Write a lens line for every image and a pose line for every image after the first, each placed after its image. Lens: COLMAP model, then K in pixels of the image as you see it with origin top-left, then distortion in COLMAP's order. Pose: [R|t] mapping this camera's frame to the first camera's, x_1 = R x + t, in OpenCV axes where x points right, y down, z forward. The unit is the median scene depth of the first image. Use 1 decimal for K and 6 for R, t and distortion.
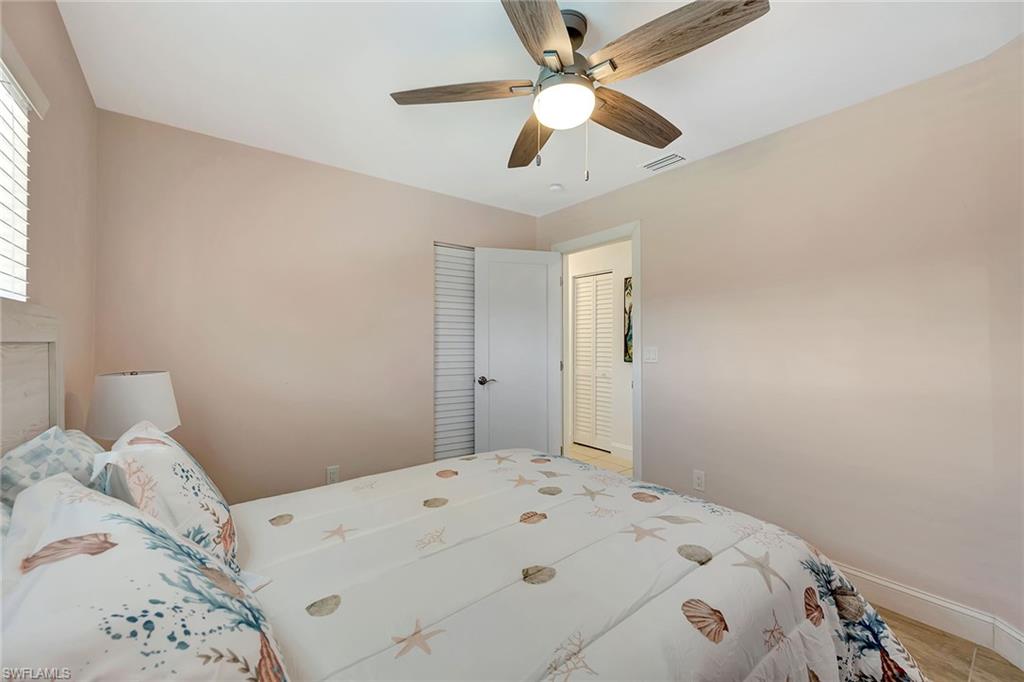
lens RADIAL K [[410.9, 0, 511.9], [0, 410.9, 343.1], [0, 0, 1]] dist [-0.000791, -0.000108]
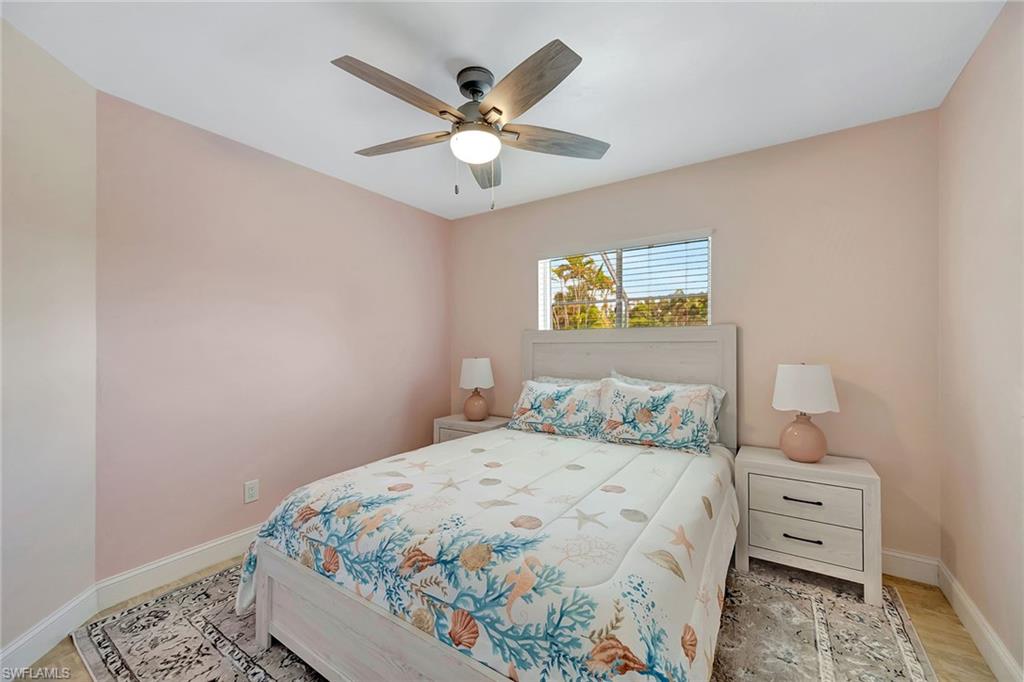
lens RADIAL K [[410.9, 0, 511.9], [0, 410.9, 343.1], [0, 0, 1]] dist [-0.000791, -0.000108]
pose [[-0.949783, -0.003817, -0.312888, 0.378404], [-0.004401, 0.999990, 0.001161, 0.000212], [0.312880, 0.002480, -0.949789, 2.050361]]
